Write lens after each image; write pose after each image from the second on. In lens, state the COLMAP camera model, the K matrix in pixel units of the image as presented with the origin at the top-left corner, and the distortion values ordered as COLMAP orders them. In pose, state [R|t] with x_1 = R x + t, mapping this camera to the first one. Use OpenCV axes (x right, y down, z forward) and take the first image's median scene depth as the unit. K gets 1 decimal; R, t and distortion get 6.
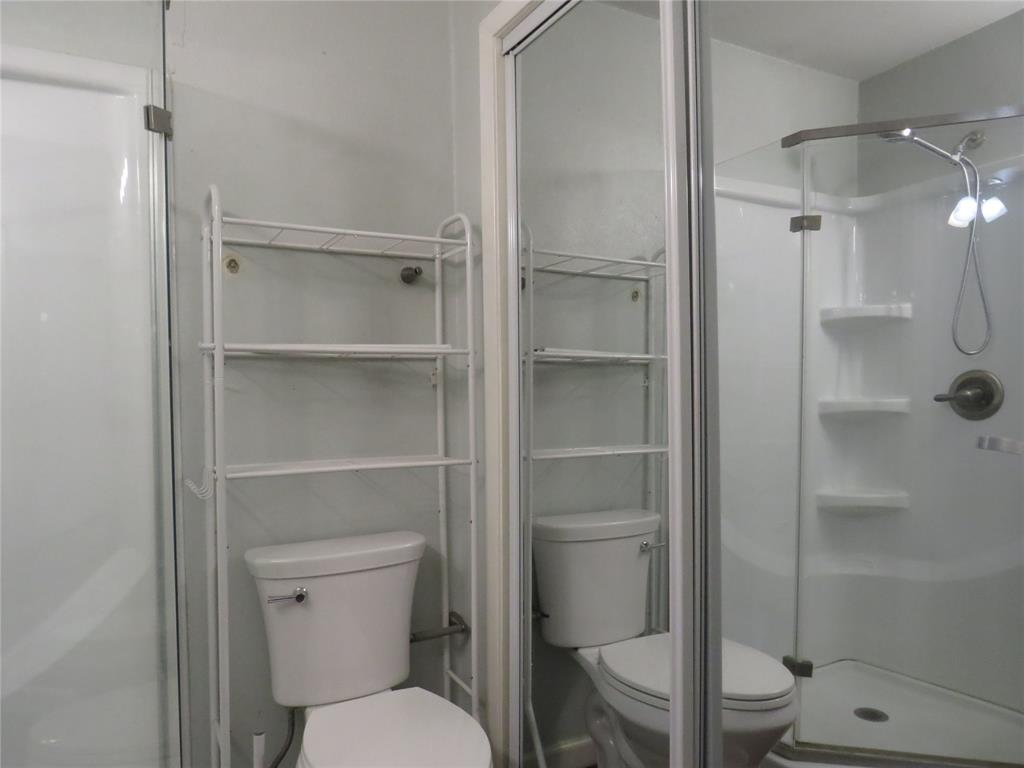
lens RADIAL K [[725.0, 0, 512.0], [0, 725.0, 384.0], [0, 0, 1]] dist [-0.047407, 0.034167]
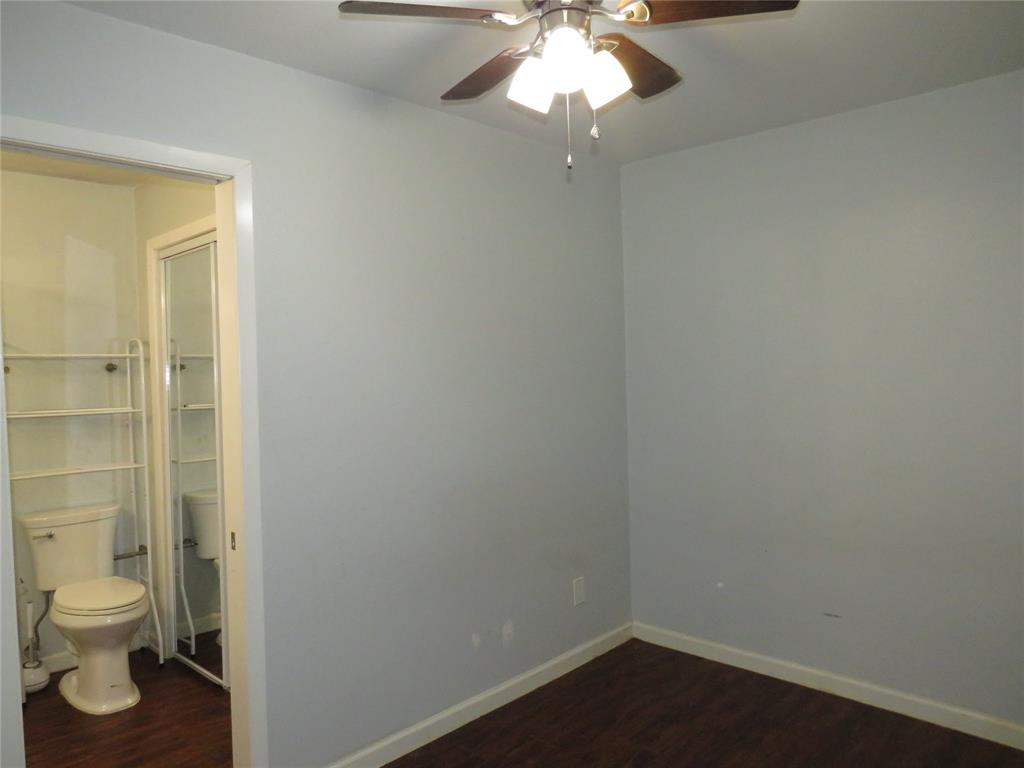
lens RADIAL K [[728.2, 0, 524.6], [0, 728.2, 381.2], [0, 0, 1]] dist [-0.039752, -0.000651]
pose [[0.957693, -0.021092, 0.287019, 0.376907], [0.017054, 0.999717, 0.016561, -0.137072], [-0.287287, -0.010966, 0.957782, -1.179474]]
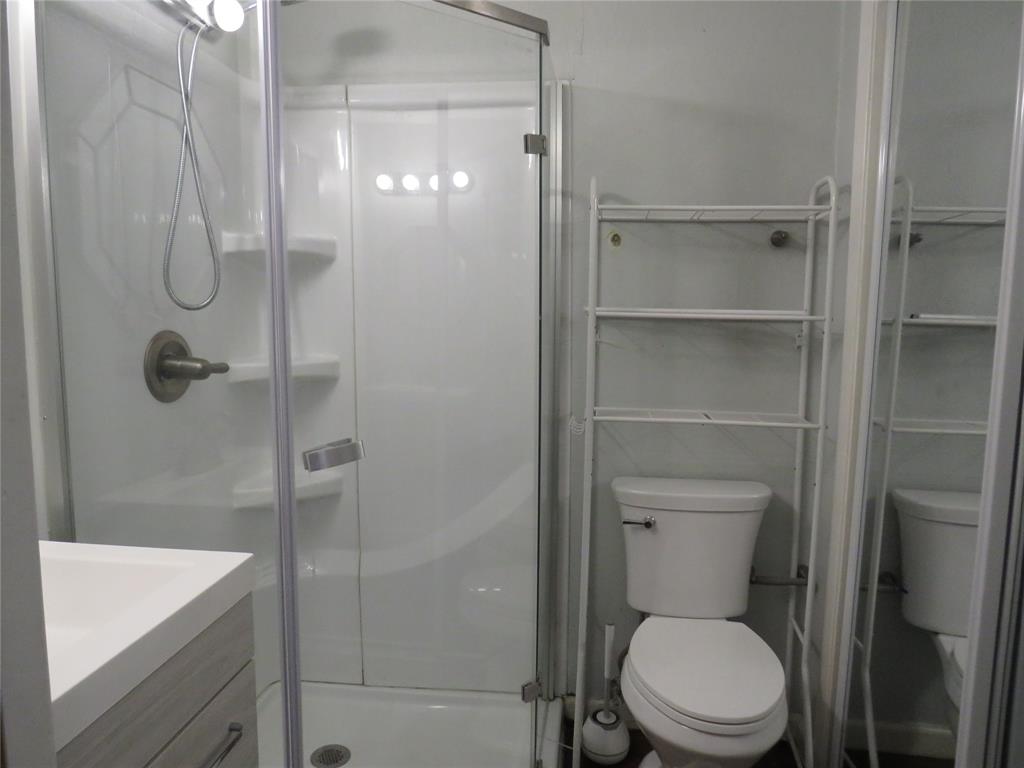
lens RADIAL K [[737.2, 0, 508.3], [0, 737.2, 387.5], [0, 0, 1]] dist [-0.024228, 0.000236]
pose [[0.799377, 0.085985, -0.594645, 0.201942], [-0.017698, 0.992647, 0.119744, -0.063305], [0.600568, -0.085197, 0.795021, -0.081068]]
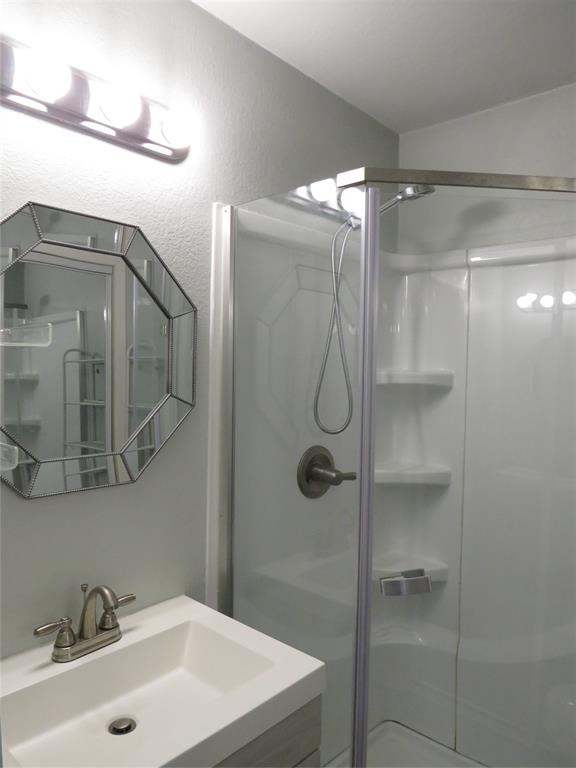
lens RADIAL K [[552.9, 0, 288.0], [0, 552.9, 384.0], [0, 0, 1]] dist [-0.024228, 0.000236]
pose [[0.308617, 0.050263, -0.949857, 0.191012], [-0.023514, 0.998701, 0.045207, -0.174177], [0.950896, 0.008383, 0.309398, 0.069049]]
